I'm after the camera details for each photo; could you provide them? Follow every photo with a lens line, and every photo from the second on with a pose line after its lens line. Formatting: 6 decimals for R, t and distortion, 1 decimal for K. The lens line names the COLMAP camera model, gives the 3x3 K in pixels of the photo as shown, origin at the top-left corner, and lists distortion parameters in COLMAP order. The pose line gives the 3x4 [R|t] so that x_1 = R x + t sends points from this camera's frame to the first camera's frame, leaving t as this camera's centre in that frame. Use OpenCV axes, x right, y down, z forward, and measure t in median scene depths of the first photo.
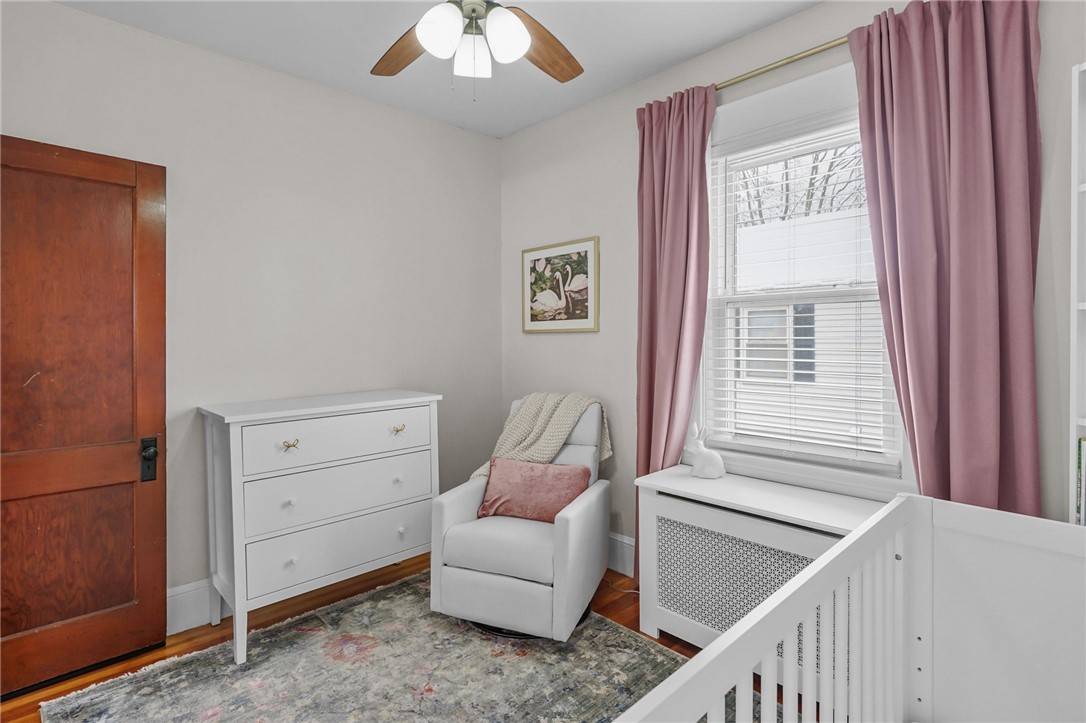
lens RADIAL K [[534.6, 0, 546.5], [0, 534.6, 354.2], [0, 0, 1]] dist [-0.000073, 0.000465]
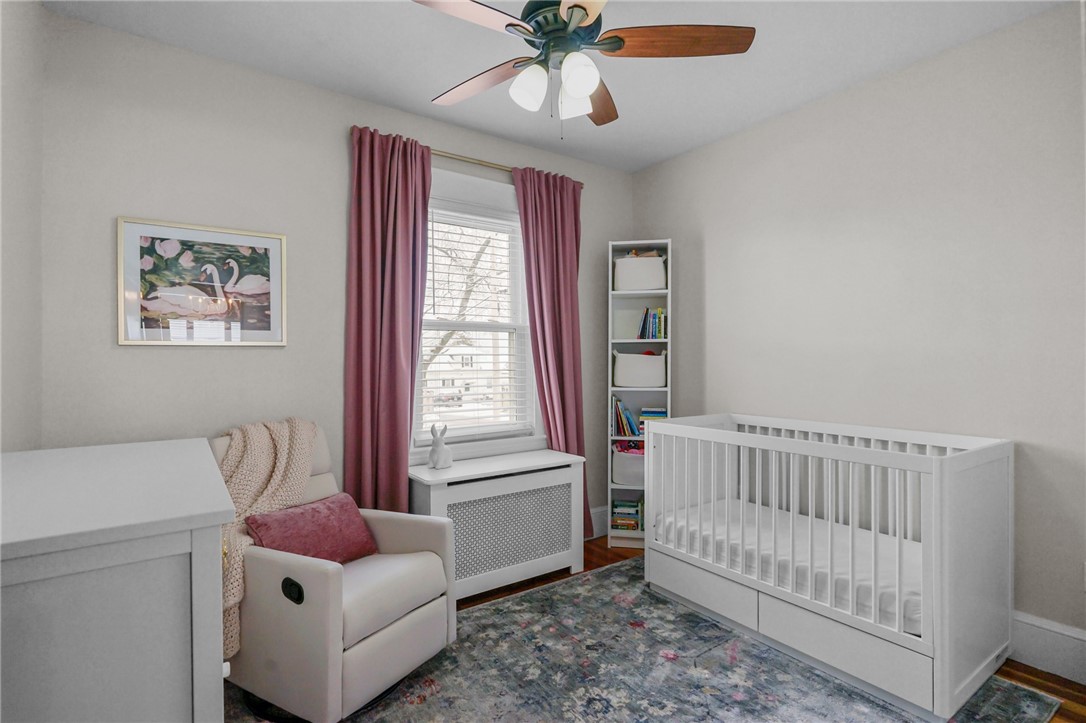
lens RADIAL K [[534.6, 0, 546.5], [0, 534.6, 354.2], [0, 0, 1]] dist [-0.000073, 0.000465]
pose [[0.141917, 0.002403, 0.989876, -0.668553], [0.028729, 0.999566, -0.006545, -0.010617], [-0.989462, 0.029367, 0.141787, 0.443463]]
